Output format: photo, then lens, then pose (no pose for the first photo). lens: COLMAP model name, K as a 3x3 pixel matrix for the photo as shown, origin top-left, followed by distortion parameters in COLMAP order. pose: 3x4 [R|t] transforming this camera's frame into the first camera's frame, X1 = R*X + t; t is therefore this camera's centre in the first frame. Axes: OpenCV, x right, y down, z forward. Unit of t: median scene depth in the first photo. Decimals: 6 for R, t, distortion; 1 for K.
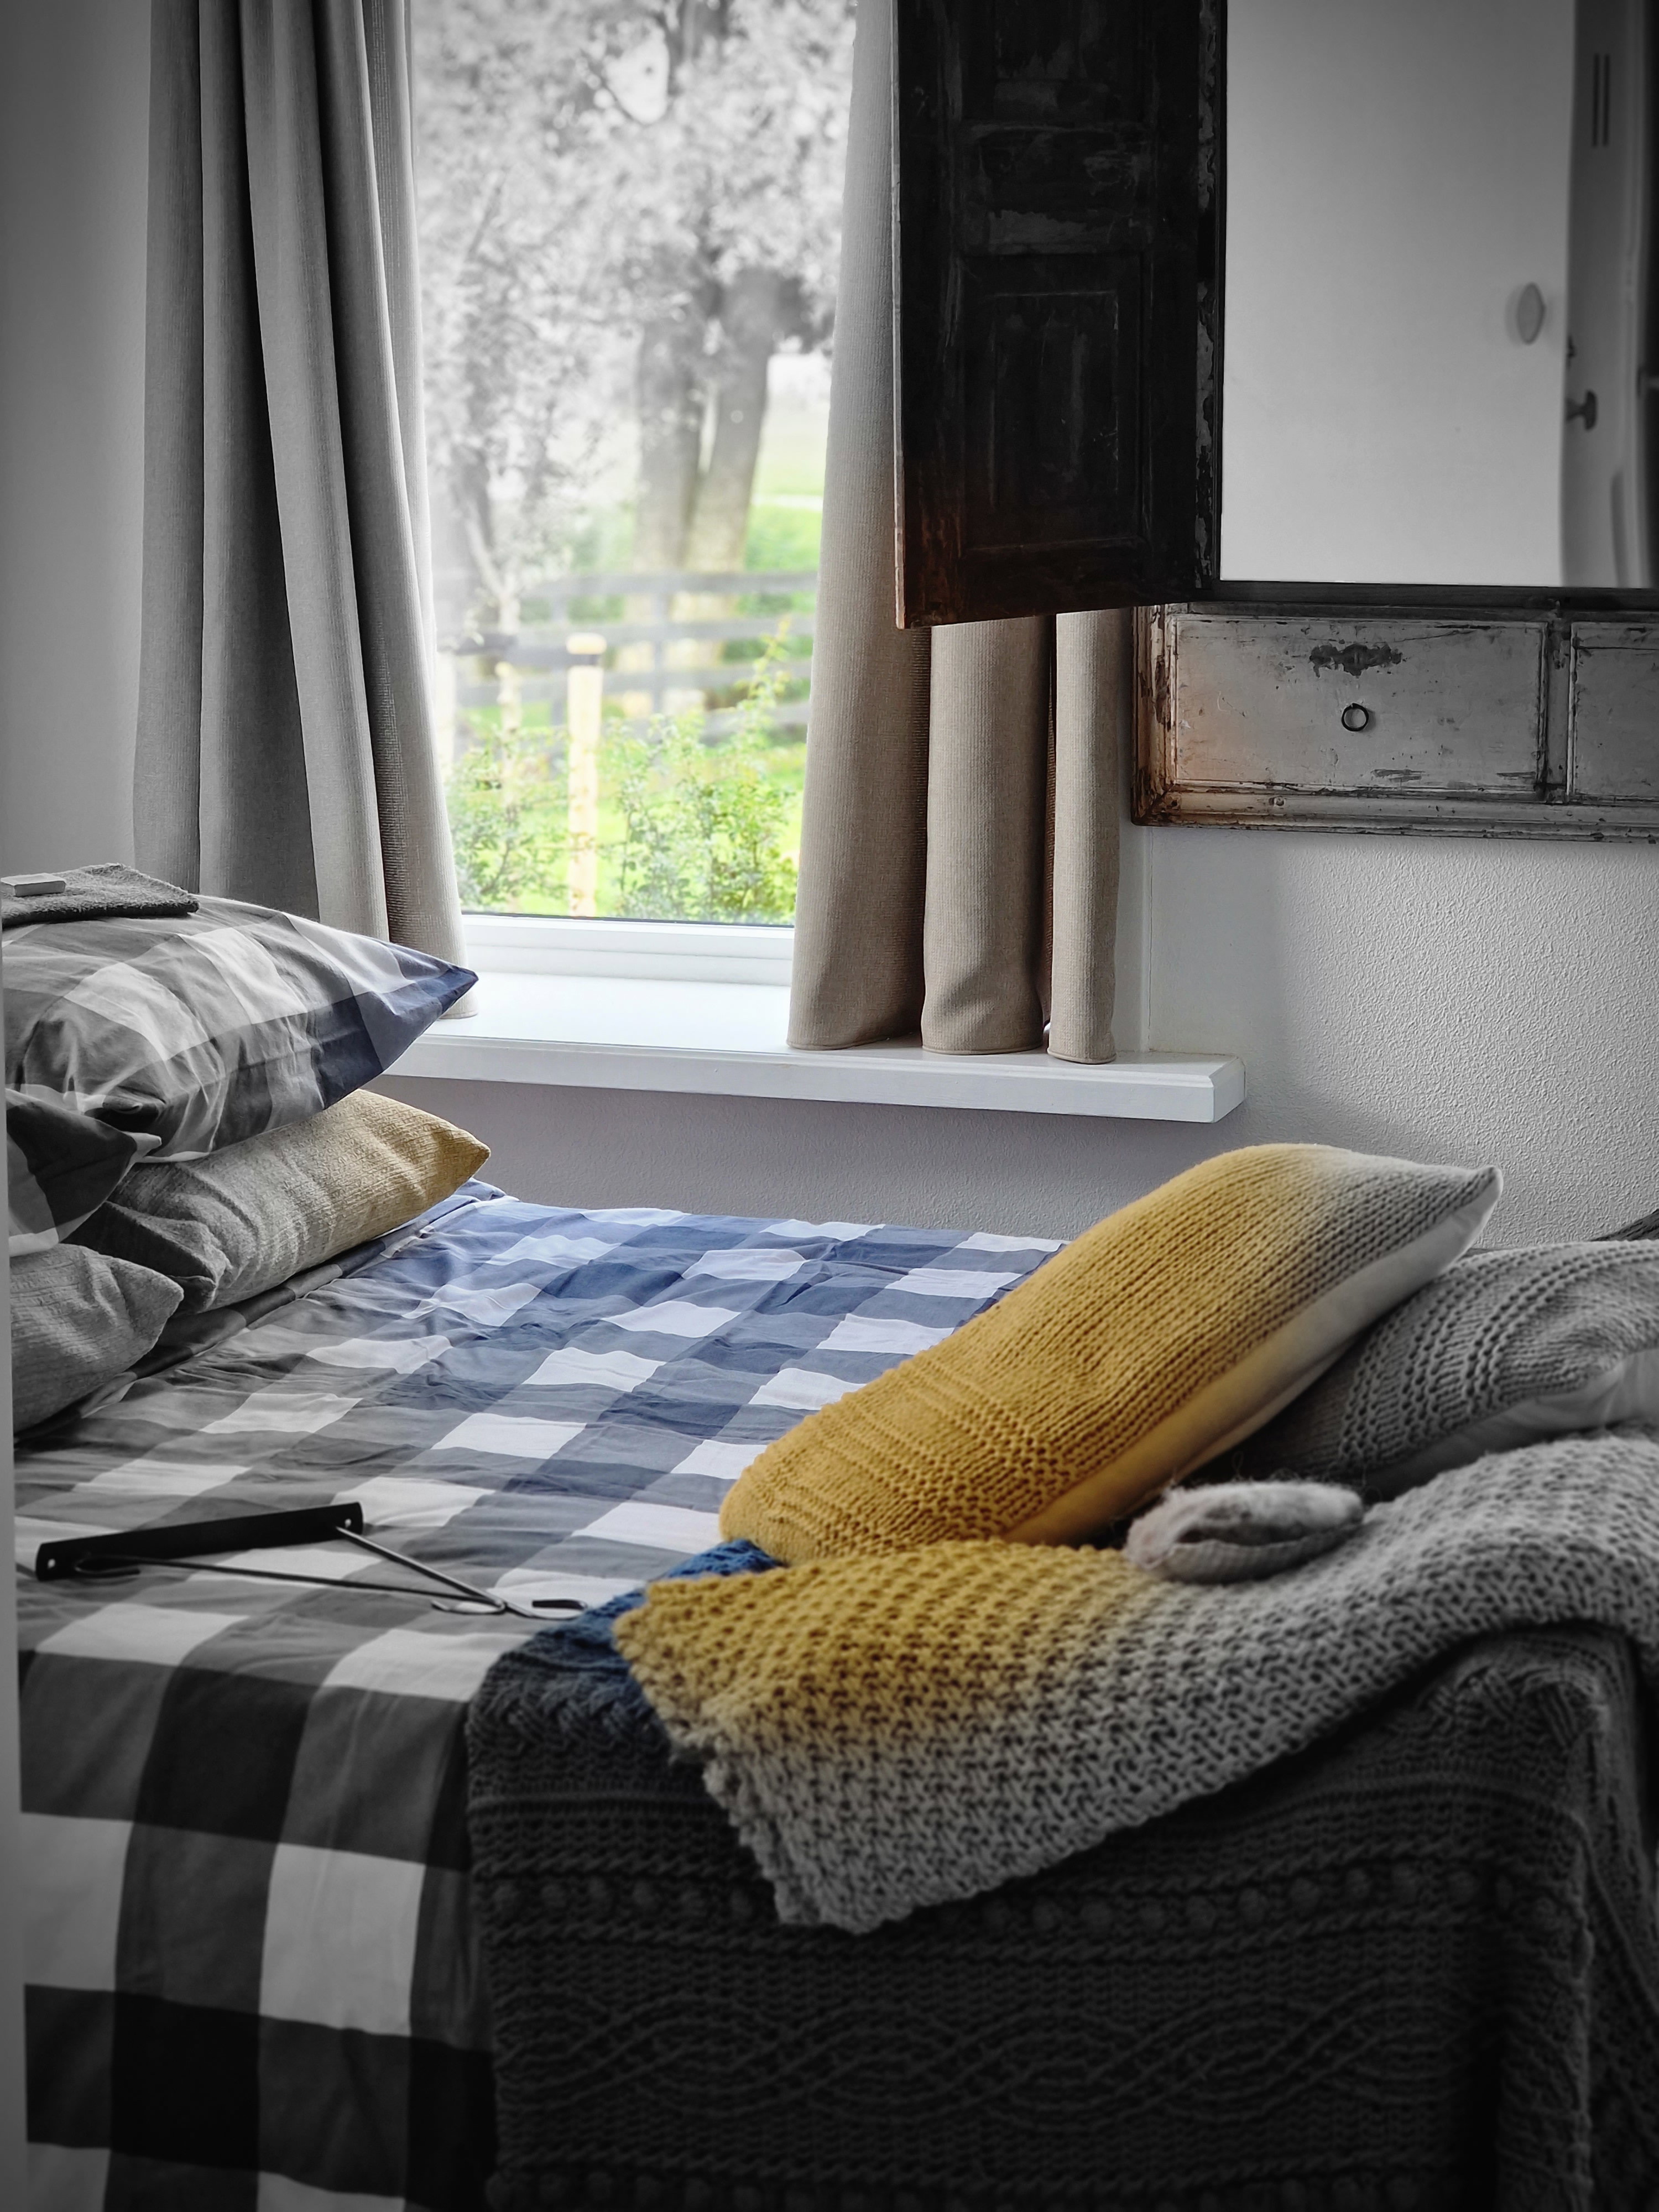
lens RADIAL K [[4457.0, 0, 836.4], [0, 4457.0, 1103.1], [0, 0, 1]] dist [0.089818, 0.000000]
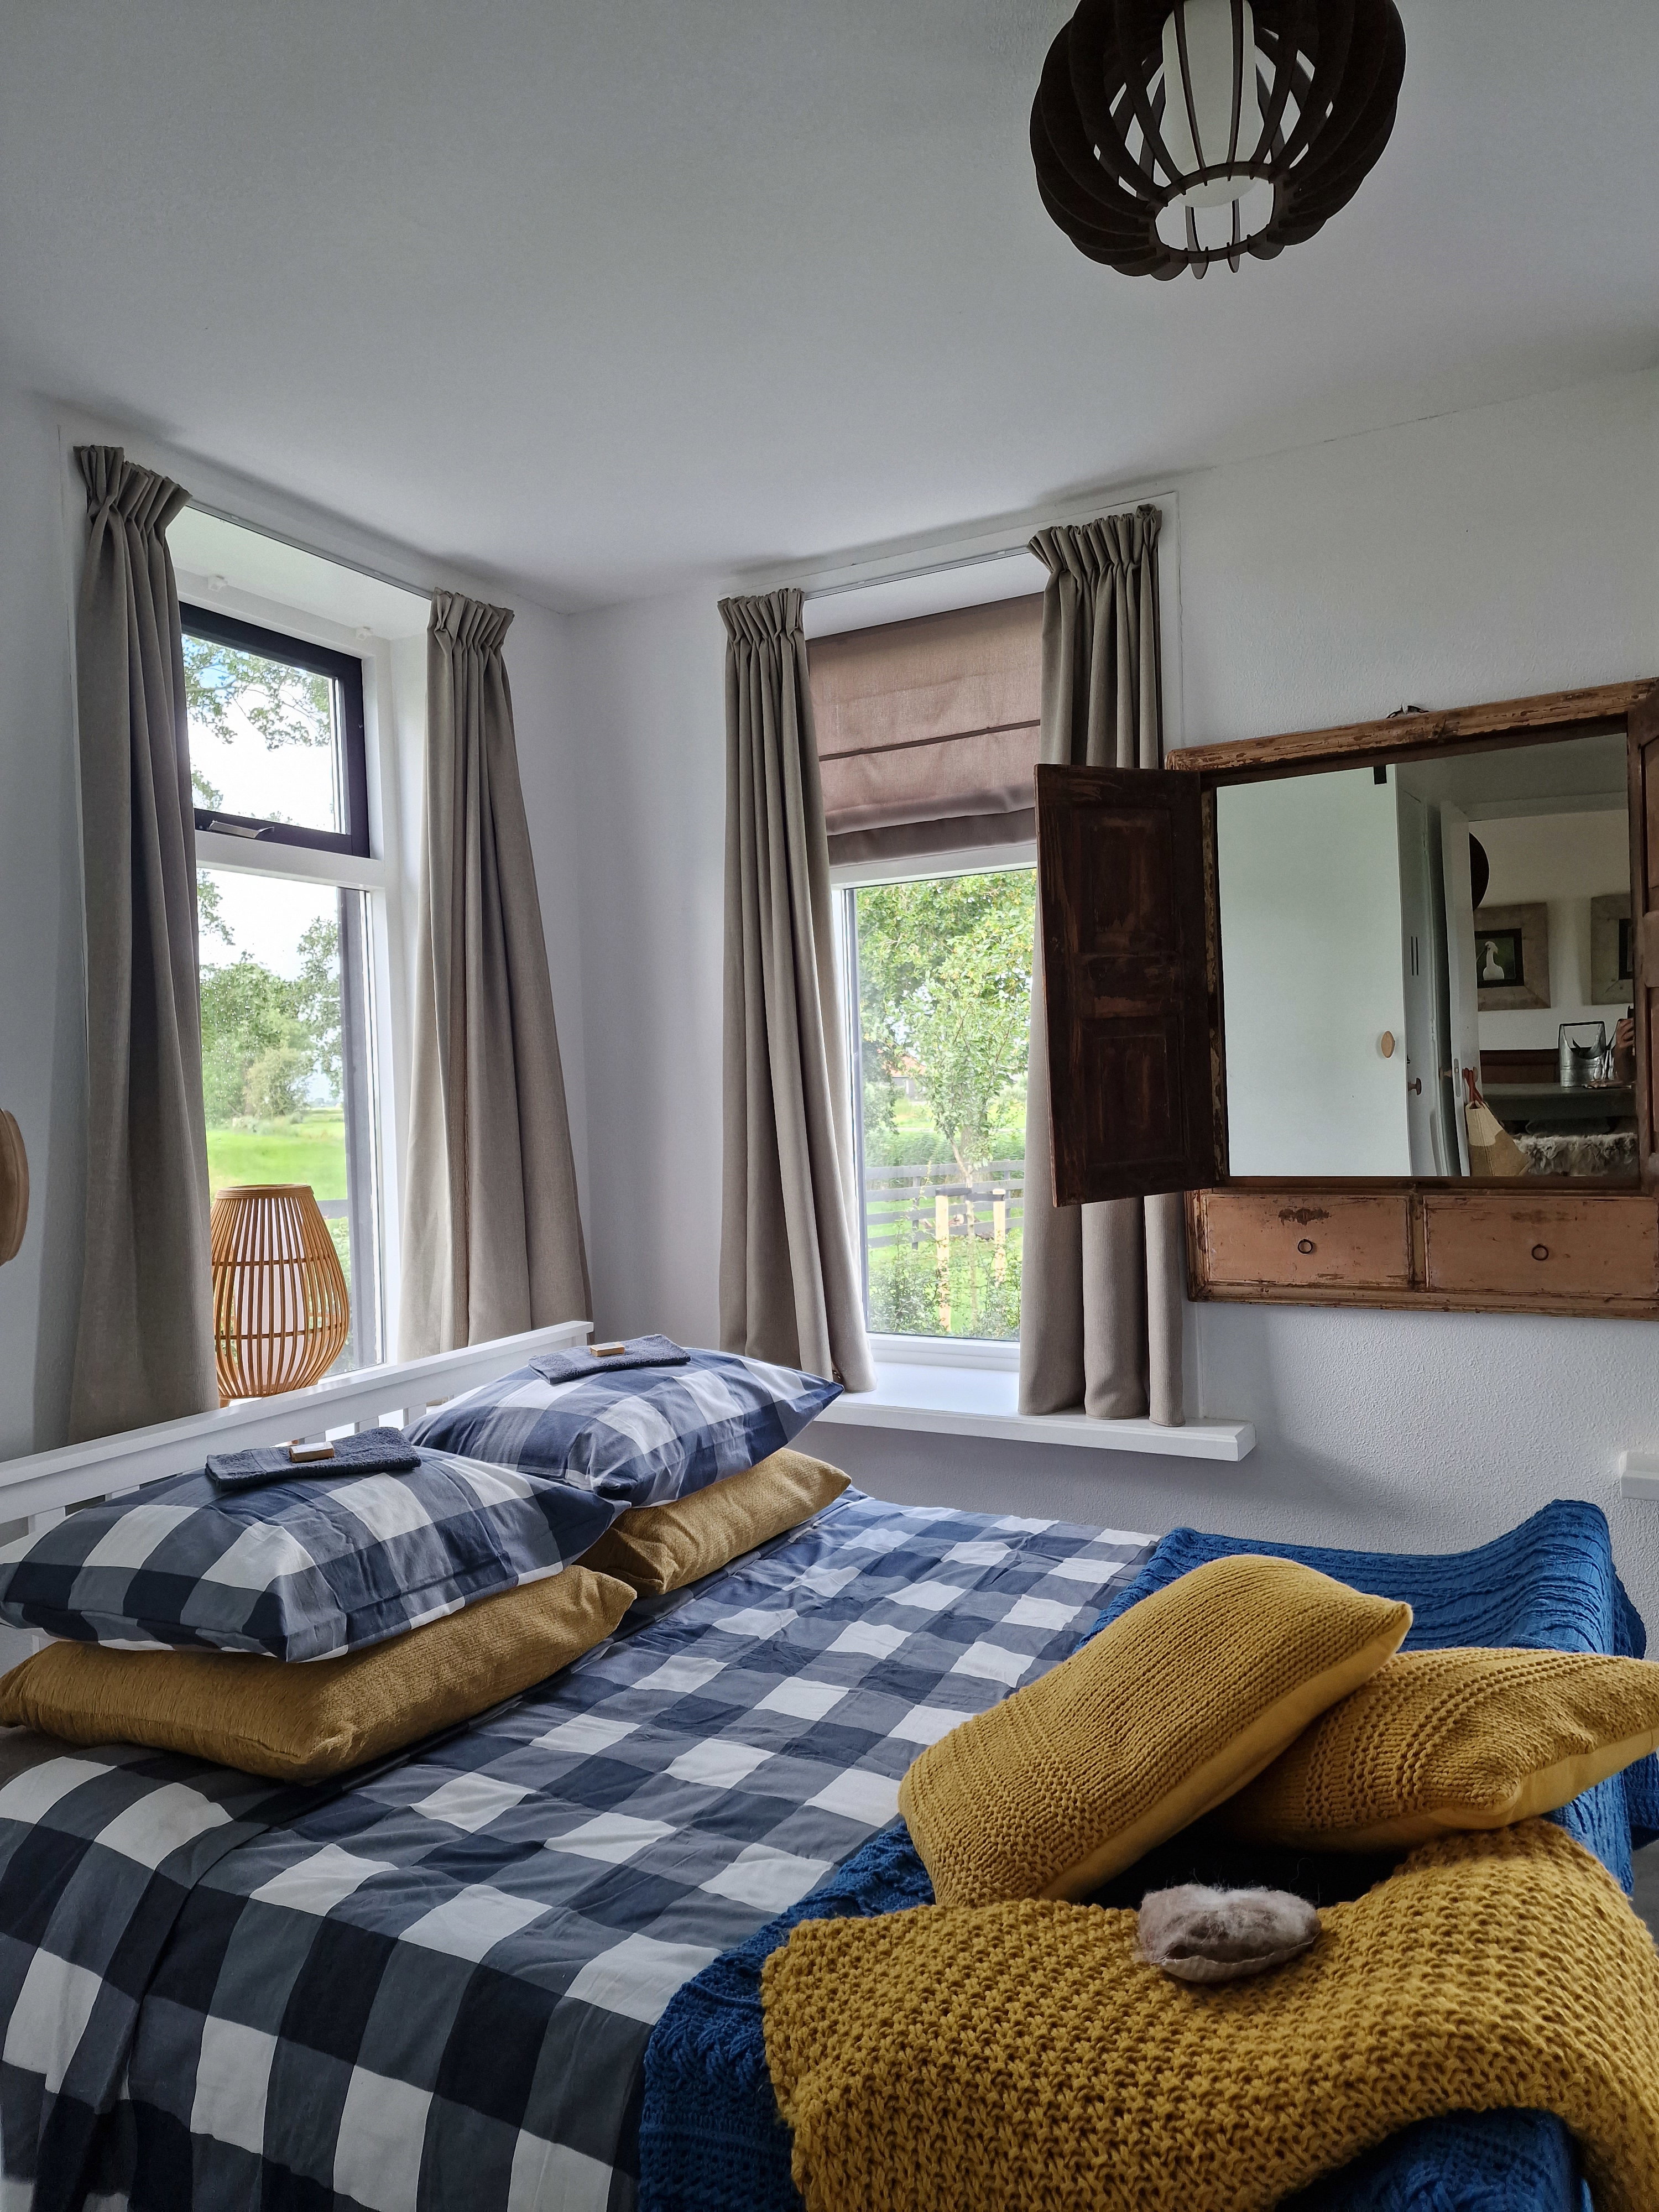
lens RADIAL K [[1502.0, 0, 825.7], [0, 1502.0, 1110.1], [0, 0, 1]] dist [0.078436, -0.056403]
pose [[0.978591, -0.036327, -0.202581, 0.061030], [0.005733, 0.988729, -0.149604, -0.060430], [0.205733, 0.145240, 0.967770, 0.403096]]
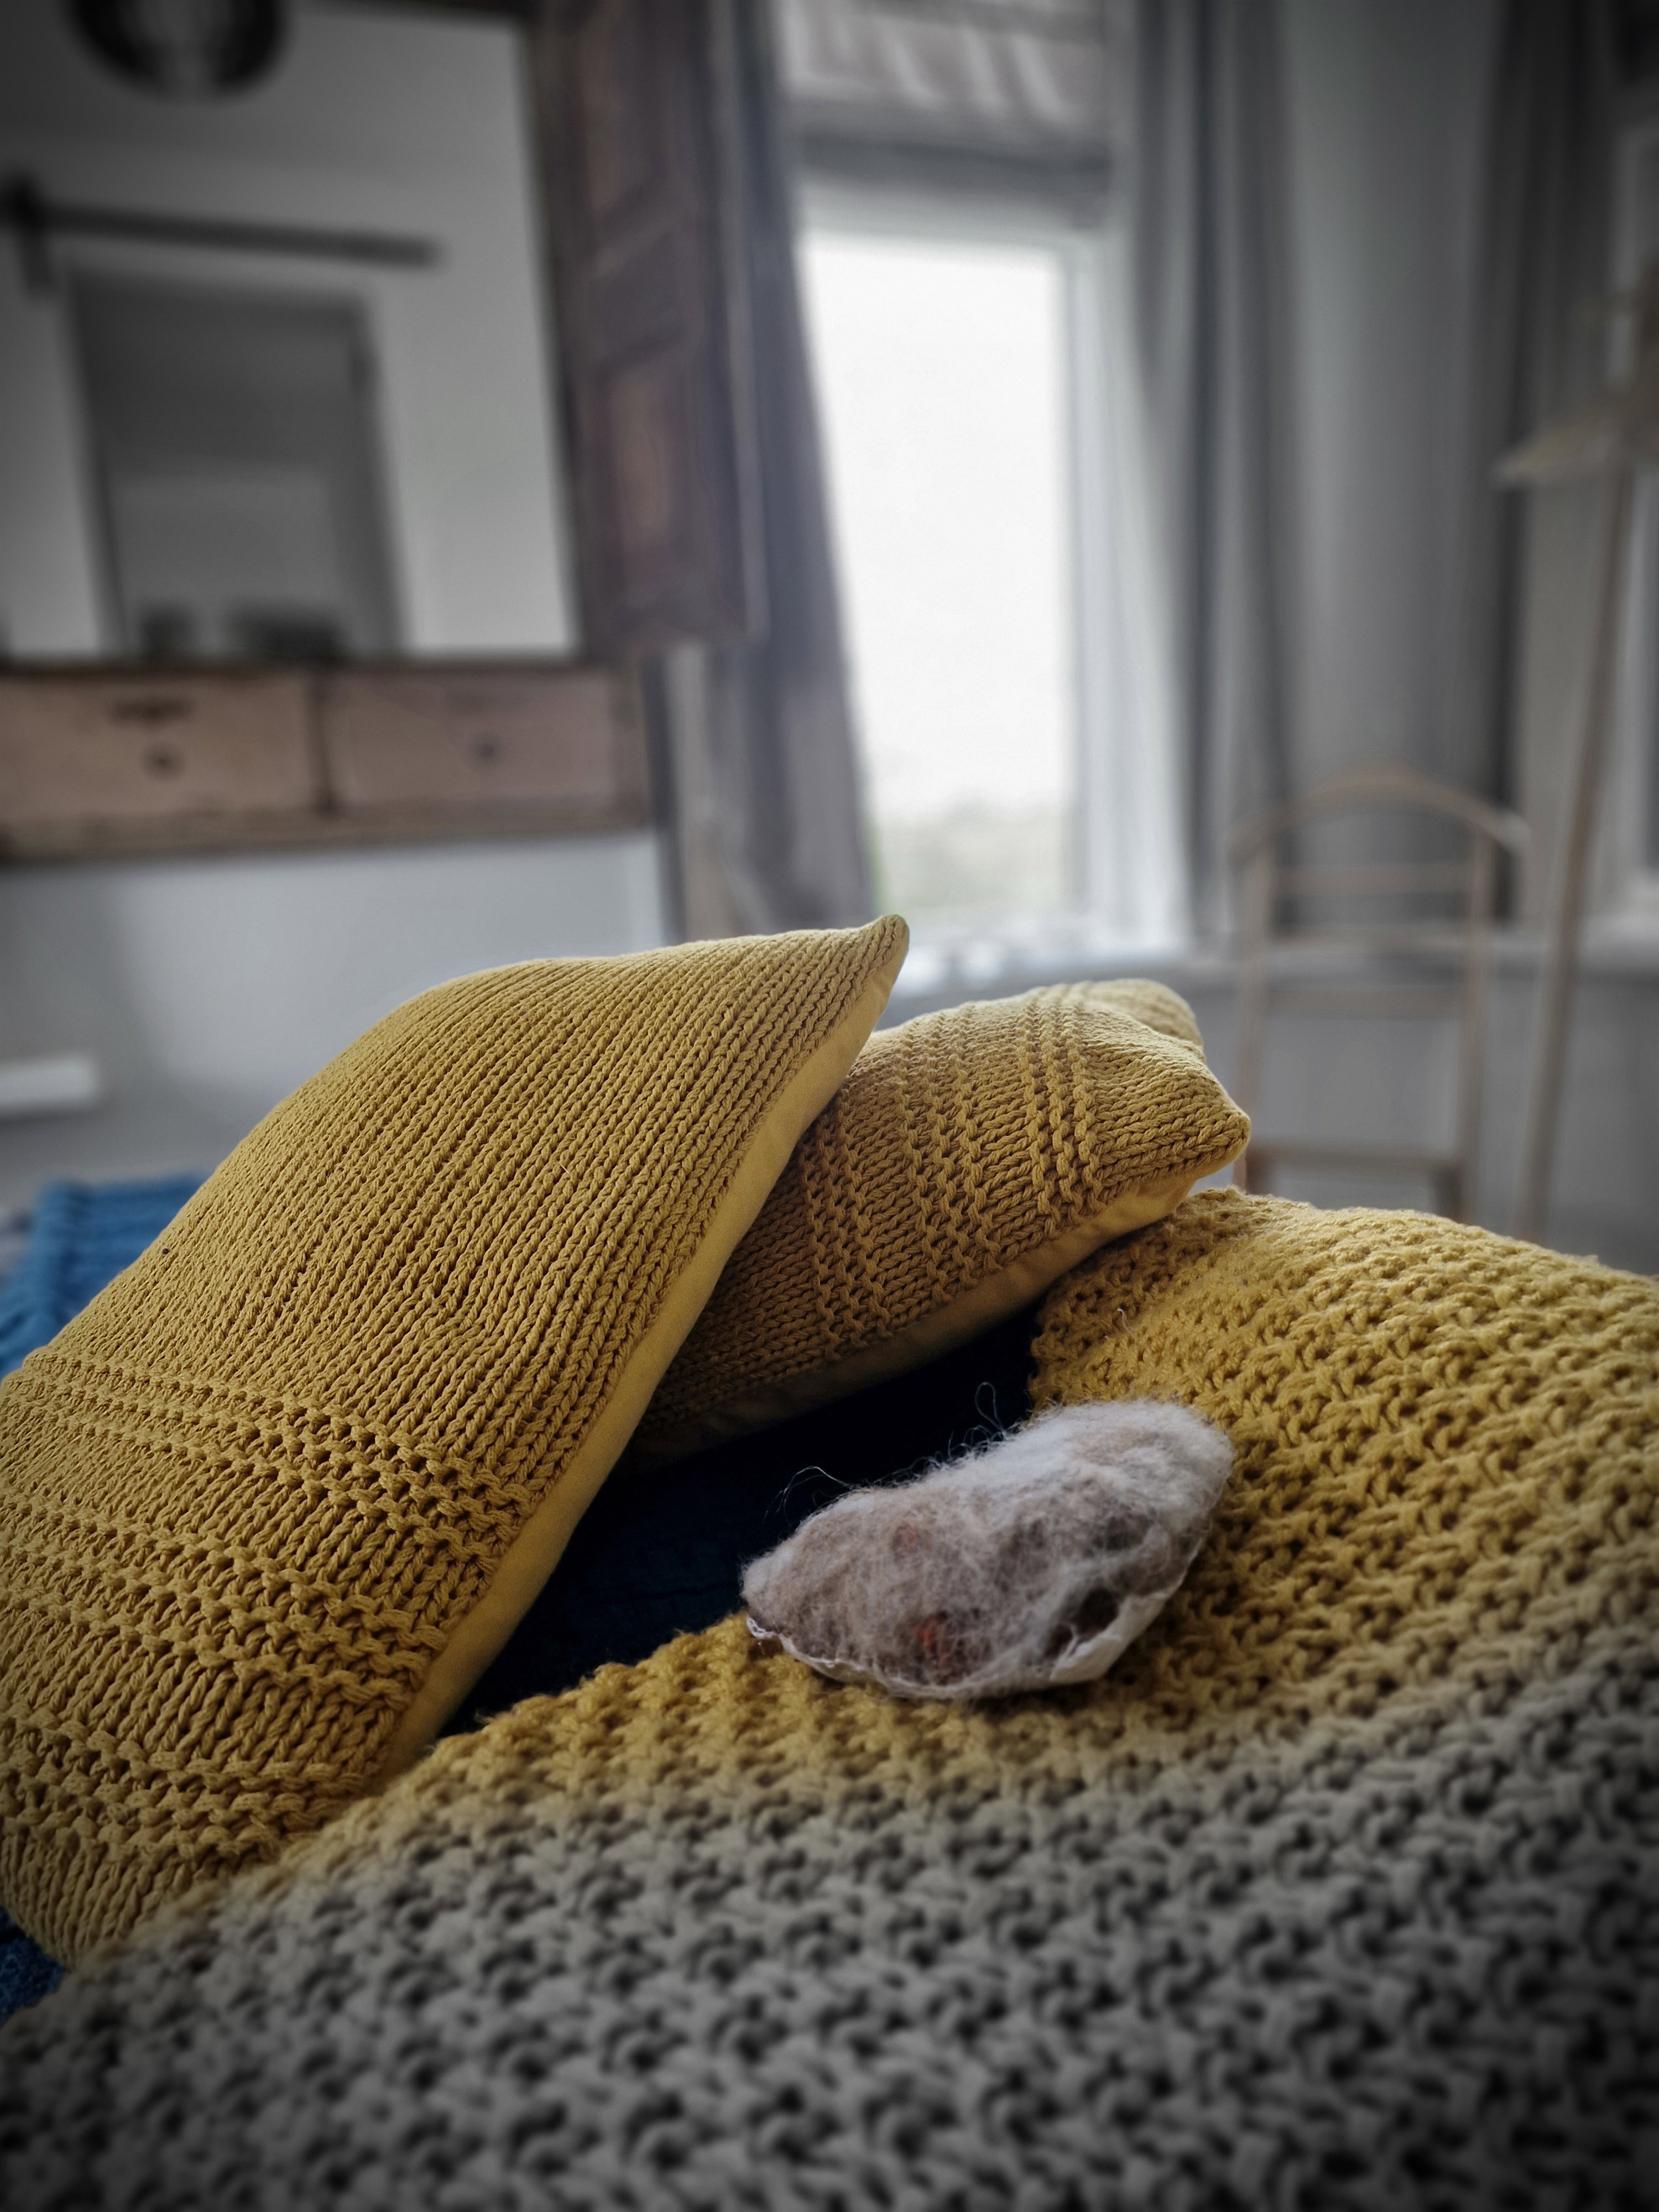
lens RADIAL K [[1502.0, 0, 827.4], [0, 1502.0, 1106.3], [0, 0, 1]] dist [0.078436, -0.056403]
pose [[0.776222, -0.161290, 0.609479, -0.018744], [0.171699, 0.984262, 0.041799, 0.029433], [-0.606629, 0.072202, 0.791700, 0.698558]]
